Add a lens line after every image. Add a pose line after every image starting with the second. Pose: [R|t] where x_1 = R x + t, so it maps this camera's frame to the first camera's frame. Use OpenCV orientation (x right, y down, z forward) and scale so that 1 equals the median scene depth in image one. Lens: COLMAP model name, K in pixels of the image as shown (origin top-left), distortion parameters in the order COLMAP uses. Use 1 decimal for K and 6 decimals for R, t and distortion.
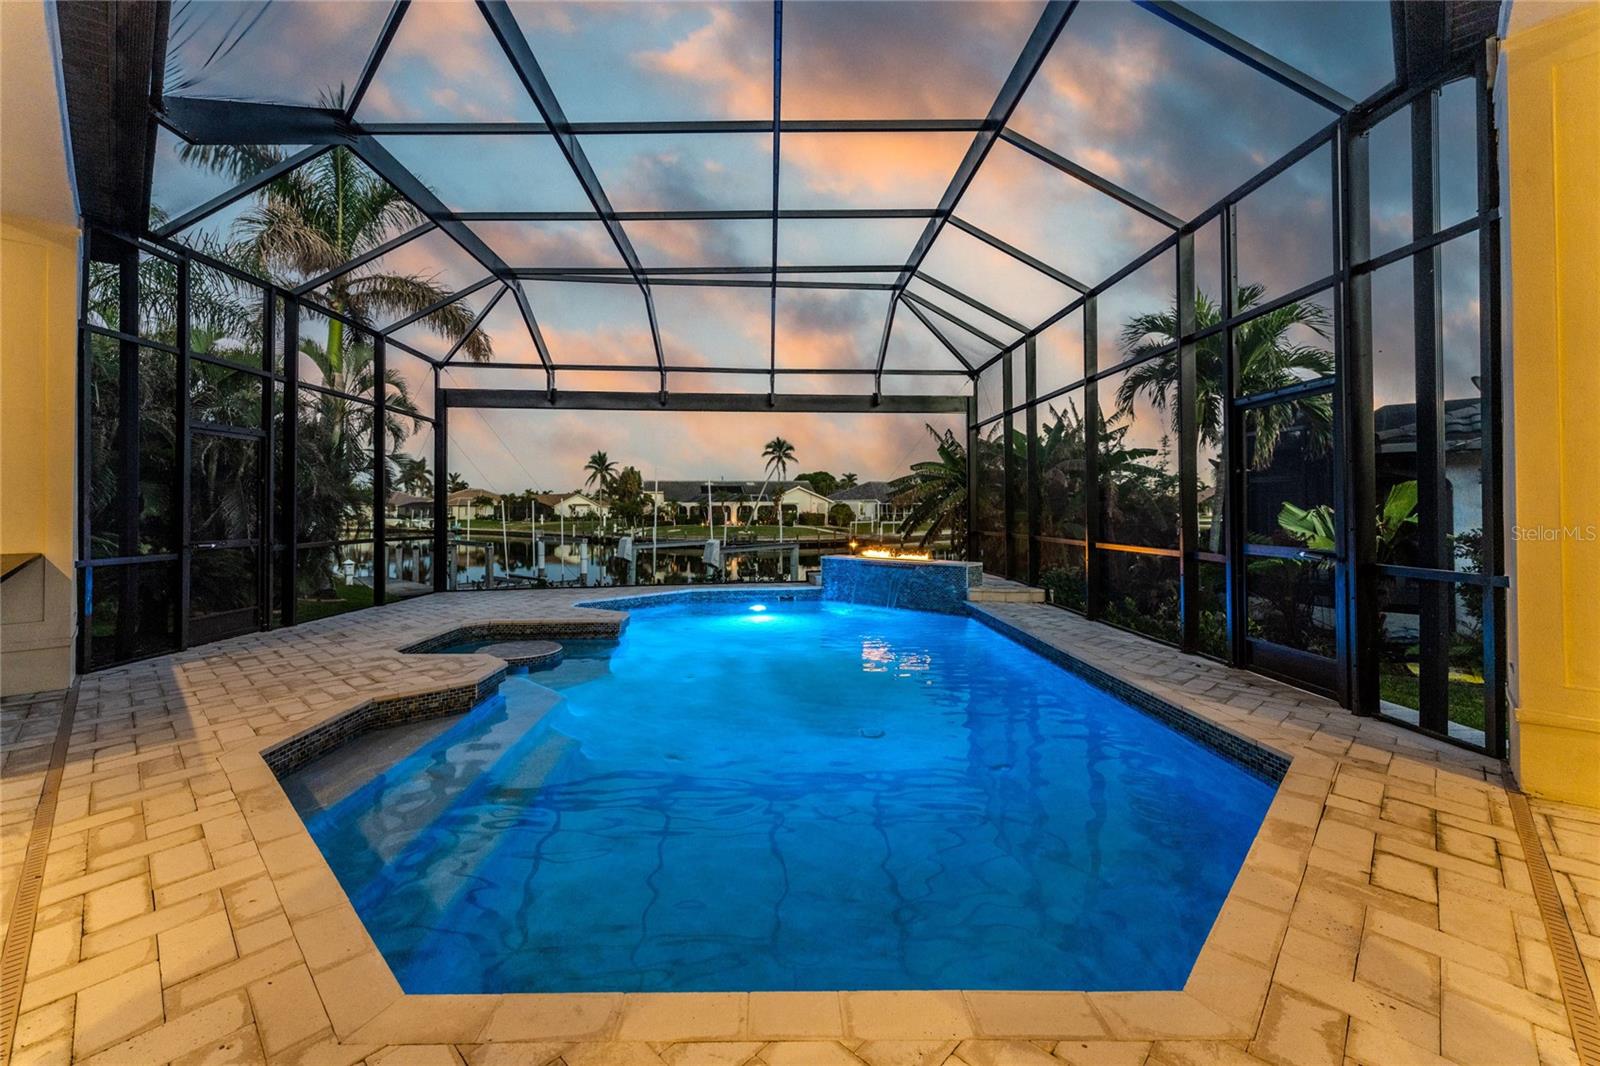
lens RADIAL K [[617.9, 0, 799.5], [0, 617.9, 556.6], [0, 0, 1]] dist [0.000635, 0.000078]
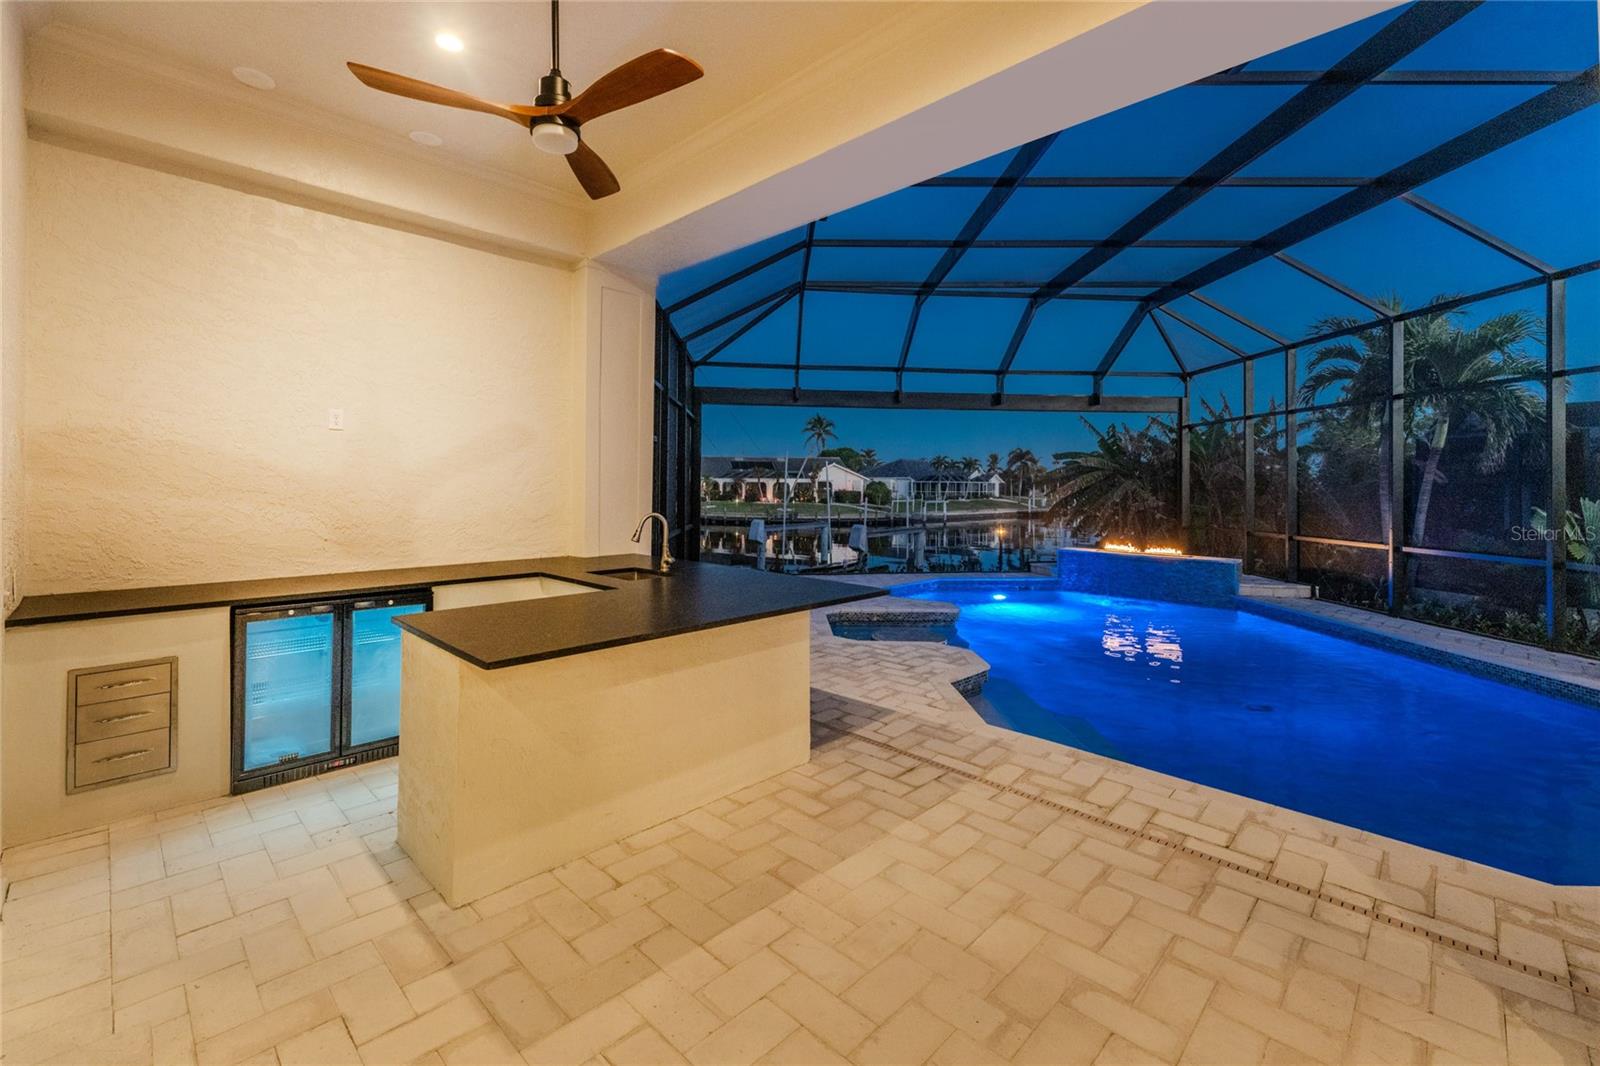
lens RADIAL K [[635.5, 0, 800.0], [0, 635.5, 533.0], [0, 0, 1]] dist [0.002647, 0.000363]
pose [[0.999866, 0.014411, -0.007718, -0.141368], [-0.014407, 0.999896, 0.000498, -0.007815], [0.007724, -0.000387, 0.999970, -0.033702]]
